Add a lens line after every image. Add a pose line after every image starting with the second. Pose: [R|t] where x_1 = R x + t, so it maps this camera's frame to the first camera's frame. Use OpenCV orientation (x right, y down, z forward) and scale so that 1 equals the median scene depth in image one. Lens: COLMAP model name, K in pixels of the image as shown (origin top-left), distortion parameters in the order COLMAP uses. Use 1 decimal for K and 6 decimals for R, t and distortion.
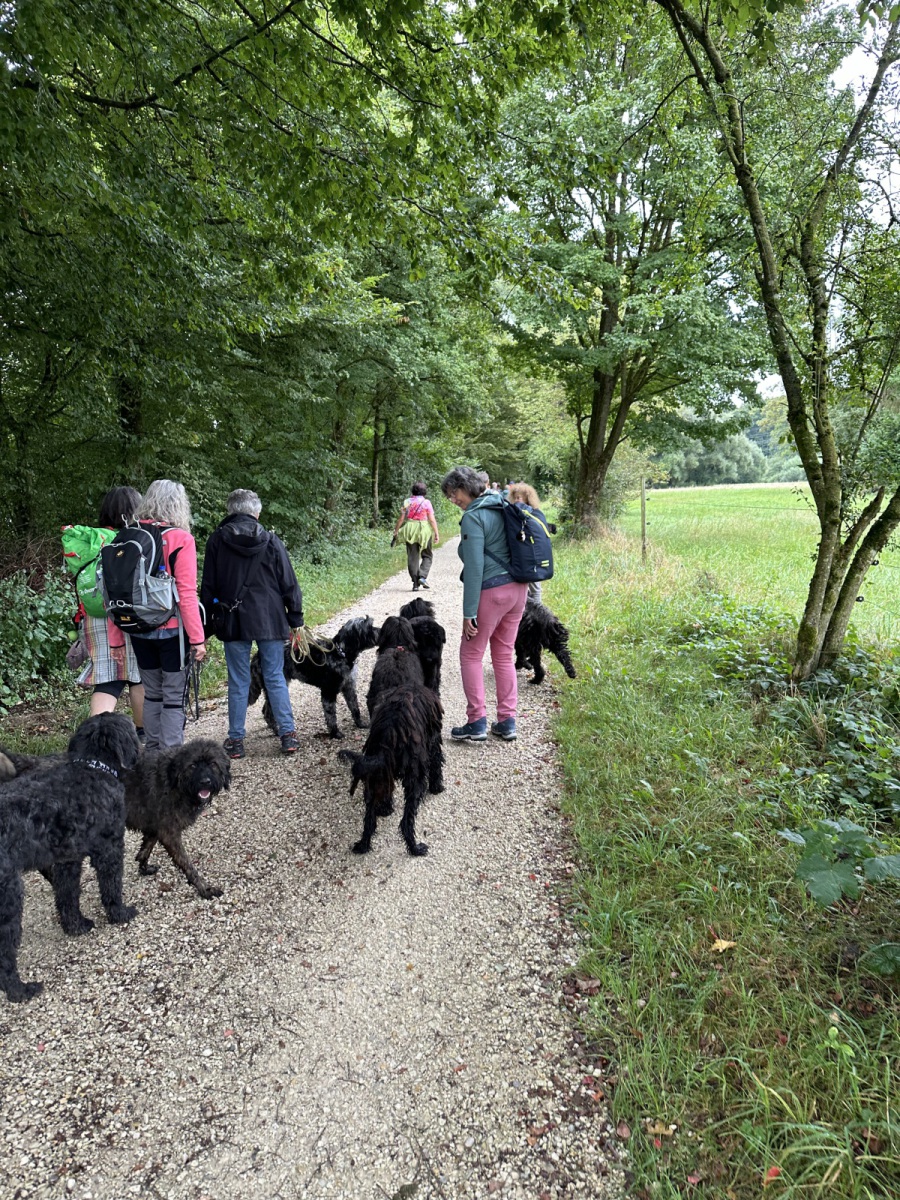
lens RADIAL K [[862.1, 0, 448.0], [0, 862.1, 601.0], [0, 0, 1]] dist [0.004484, 0.000778]
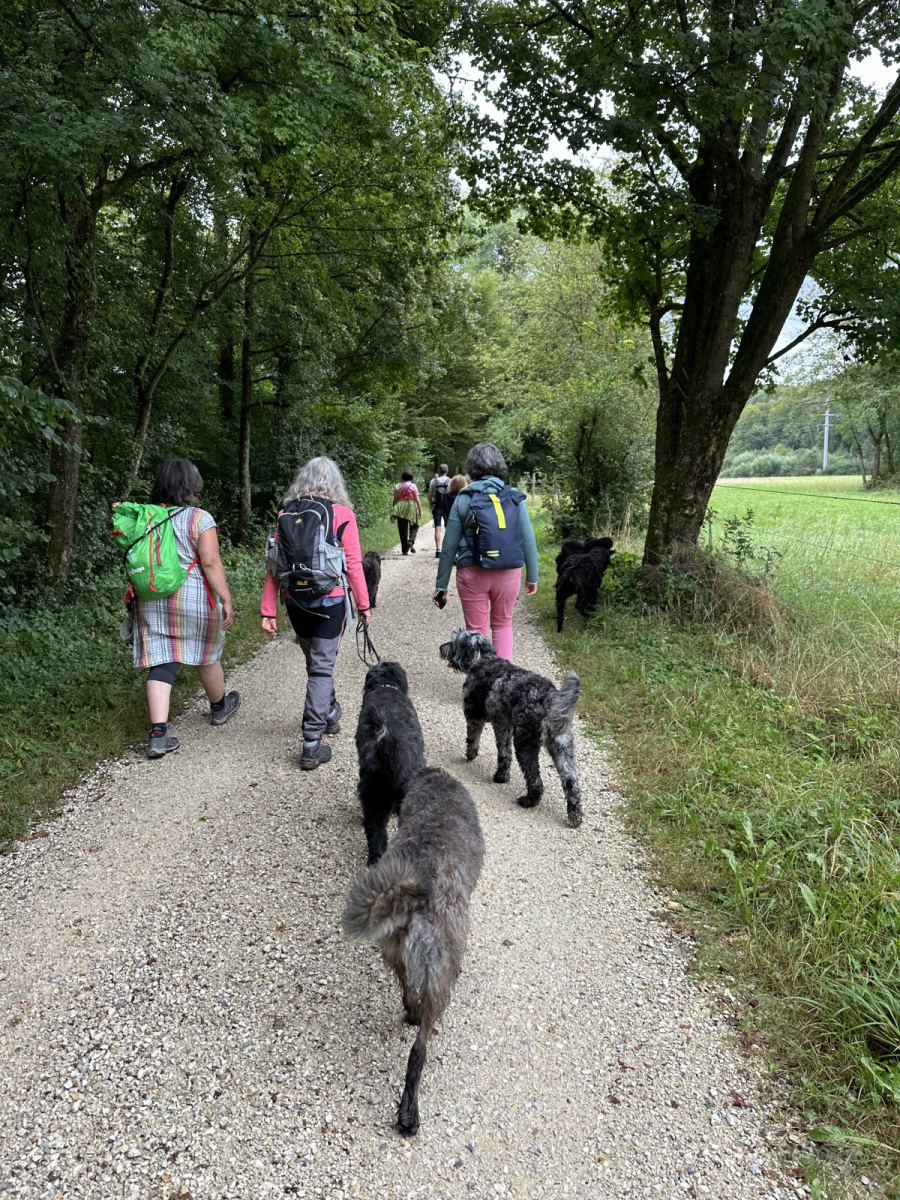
lens RADIAL K [[862.1, 0, 450.5], [0, 862.1, 600.7], [0, 0, 1]] dist [0.004484, 0.000778]
pose [[0.997942, 0.011994, 0.062985, 0.020312], [-0.012743, 0.999853, 0.011505, -0.050551], [-0.062838, -0.012284, 0.997948, 0.397577]]
